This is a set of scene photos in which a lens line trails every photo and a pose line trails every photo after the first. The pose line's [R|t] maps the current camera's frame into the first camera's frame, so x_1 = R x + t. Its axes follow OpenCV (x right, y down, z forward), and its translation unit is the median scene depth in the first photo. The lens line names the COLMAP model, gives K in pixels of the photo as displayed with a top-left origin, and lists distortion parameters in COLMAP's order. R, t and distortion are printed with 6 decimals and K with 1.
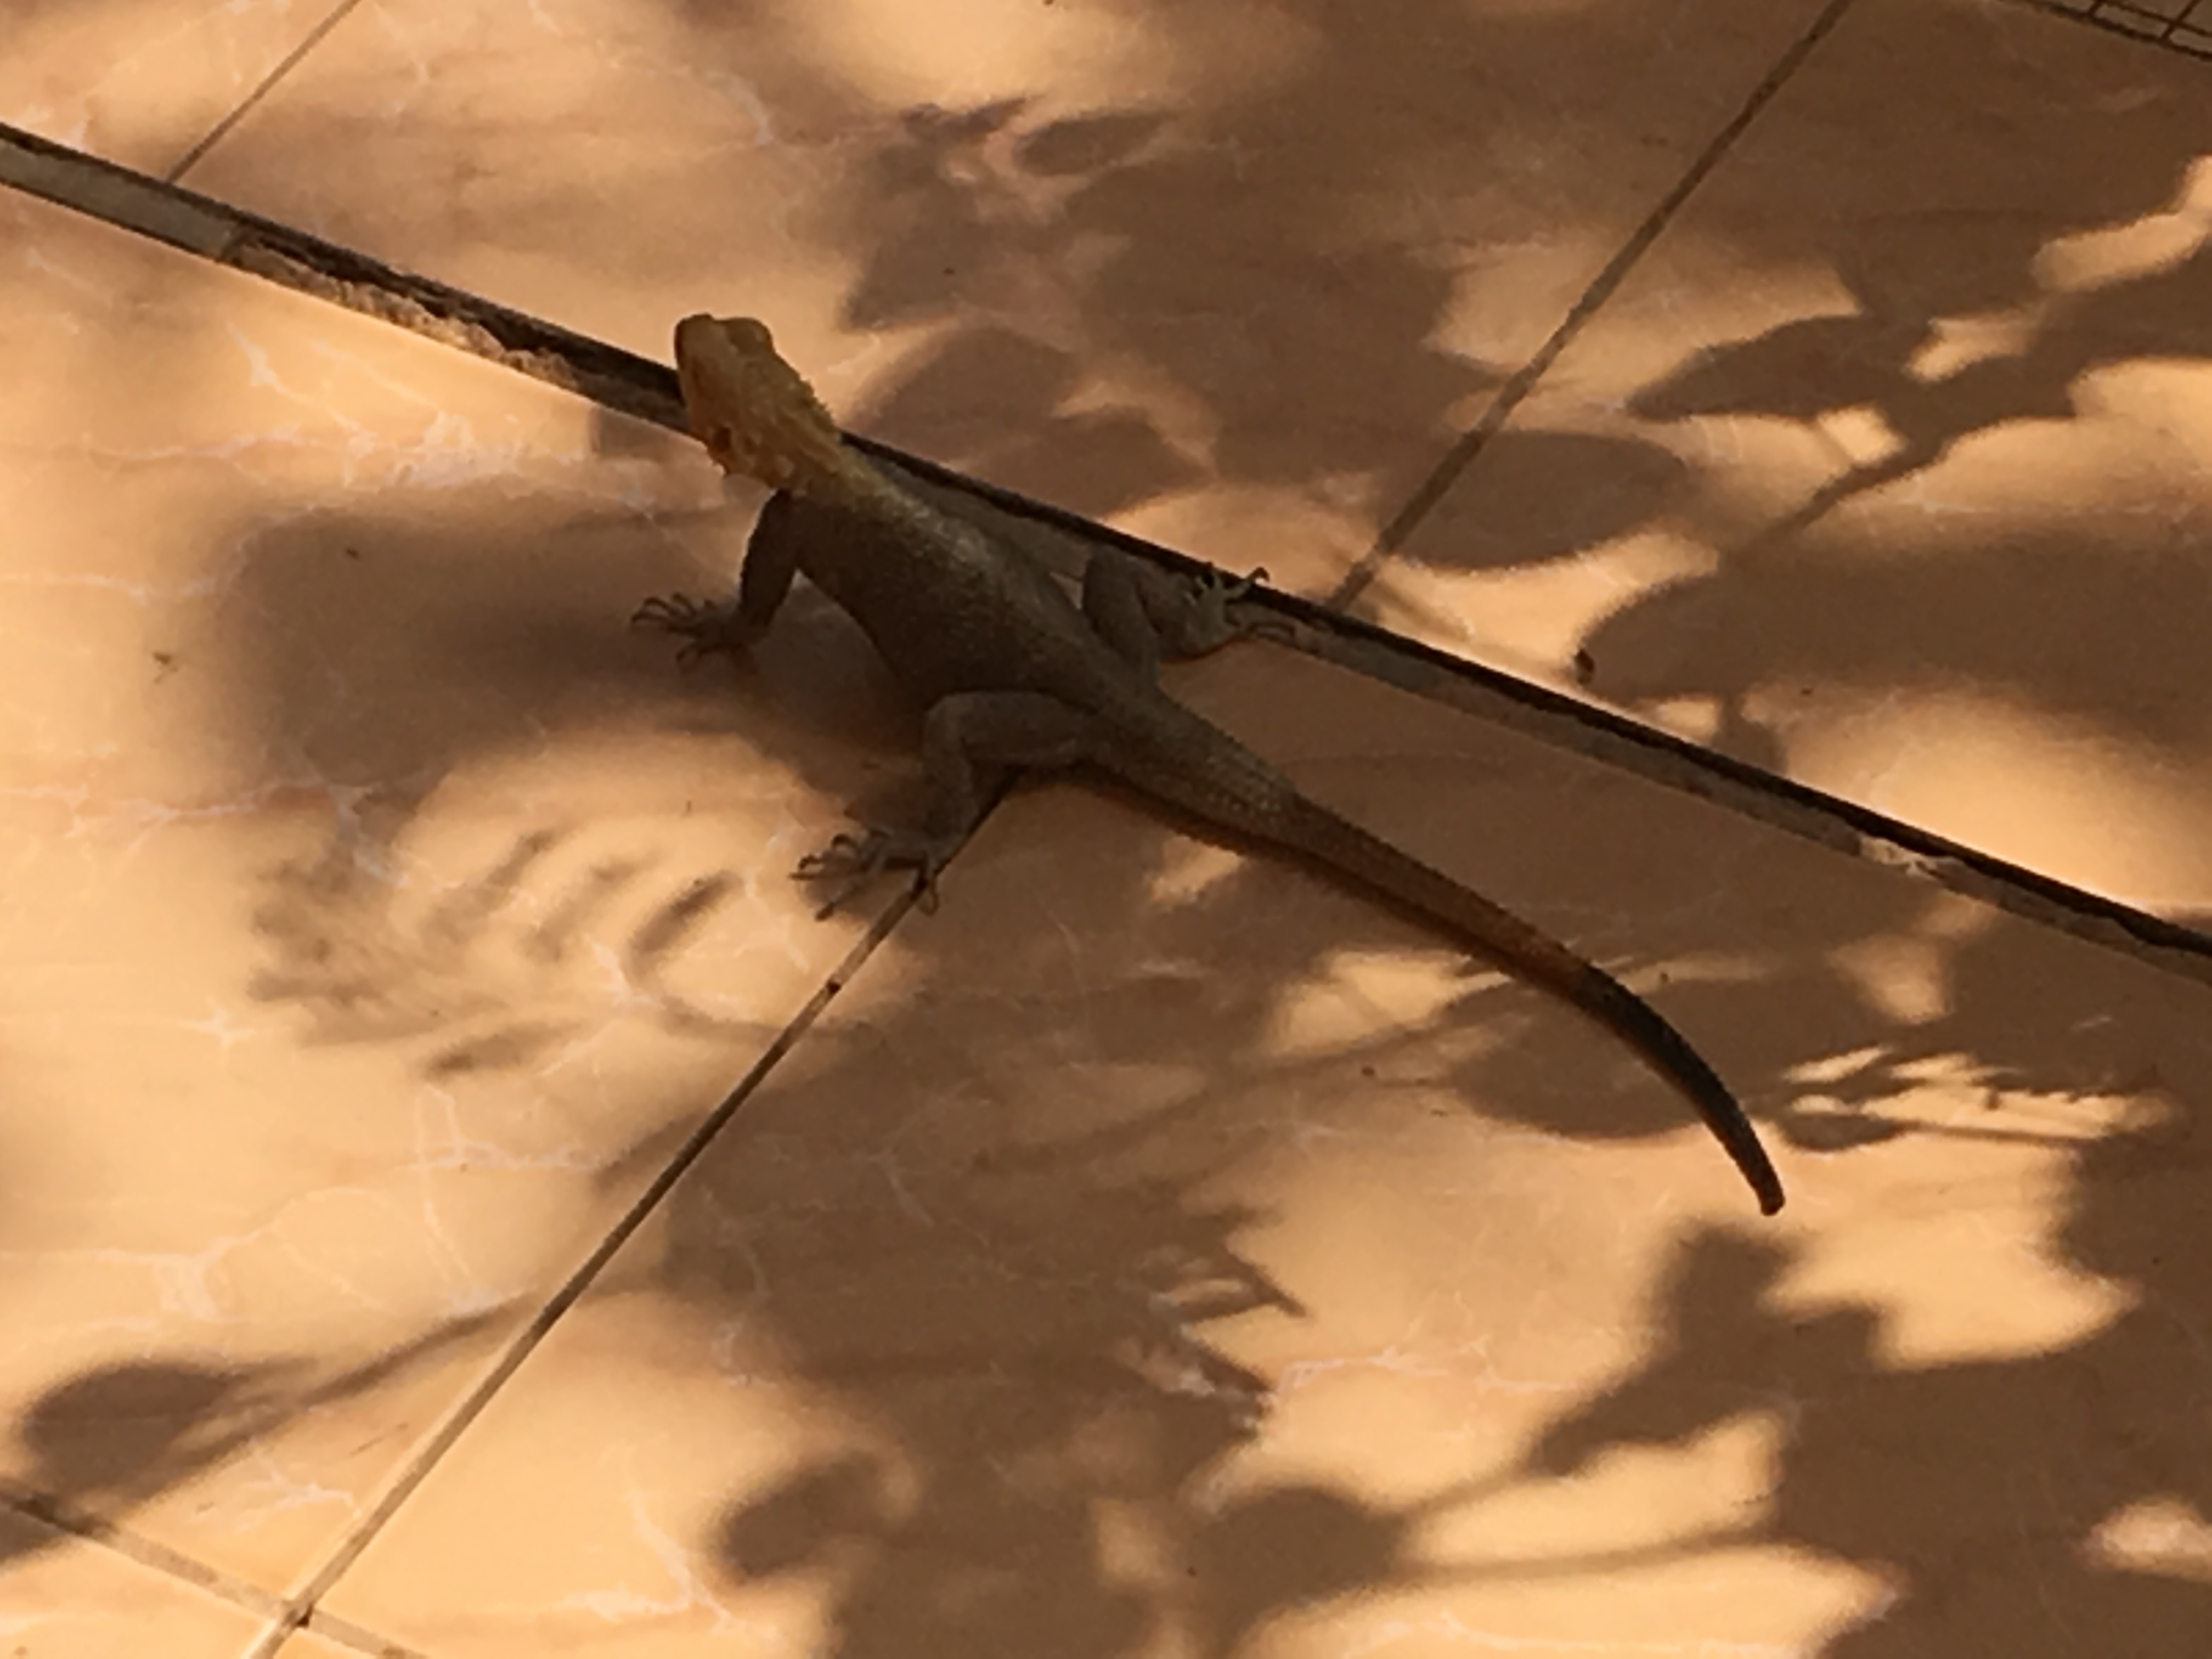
lens RADIAL K [[9393.2, 0, 1103.3], [0, 9393.2, 821.8], [0, 0, 1]] dist [-0.017505, 0.000000]
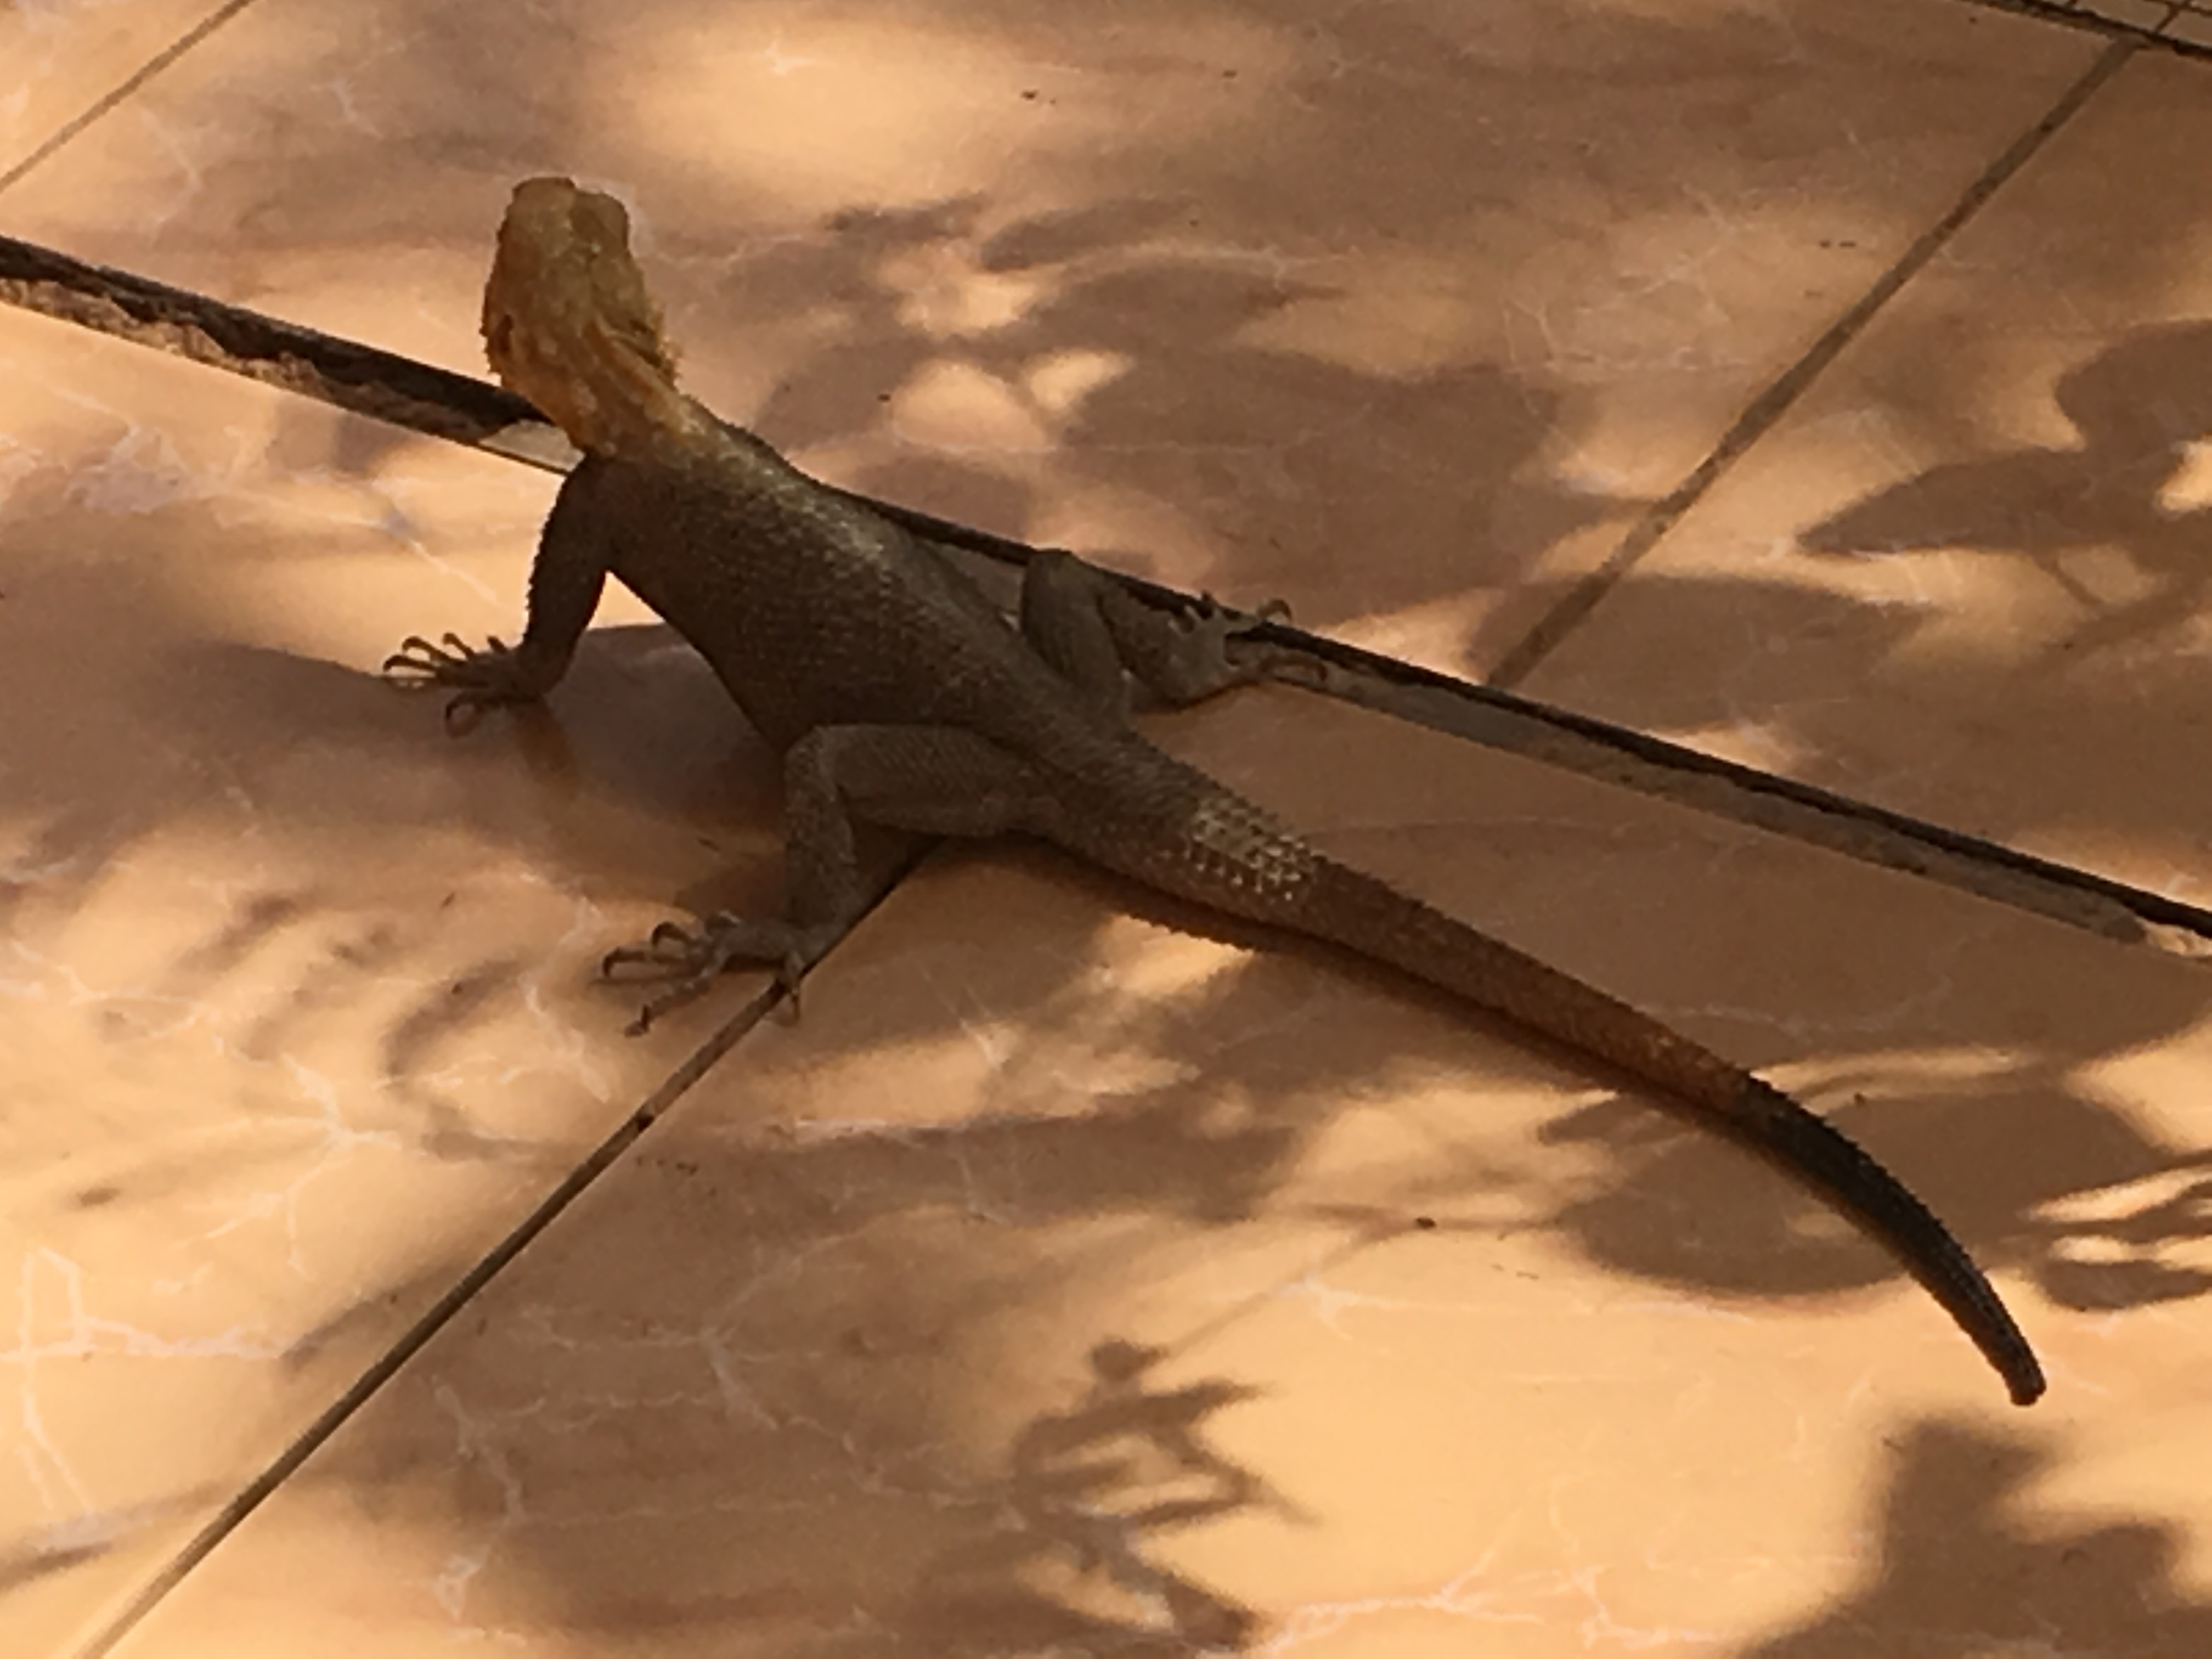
lens RADIAL K [[9393.2, 0, 1112.0], [0, 9393.2, 838.9], [0, 0, 1]] dist [-0.017505, 0.000000]
pose [[0.999825, -0.000040, -0.018694, 0.017912], [-0.002503, 0.990707, -0.135992, 0.089080], [0.018526, 0.136015, 0.990534, 0.316424]]
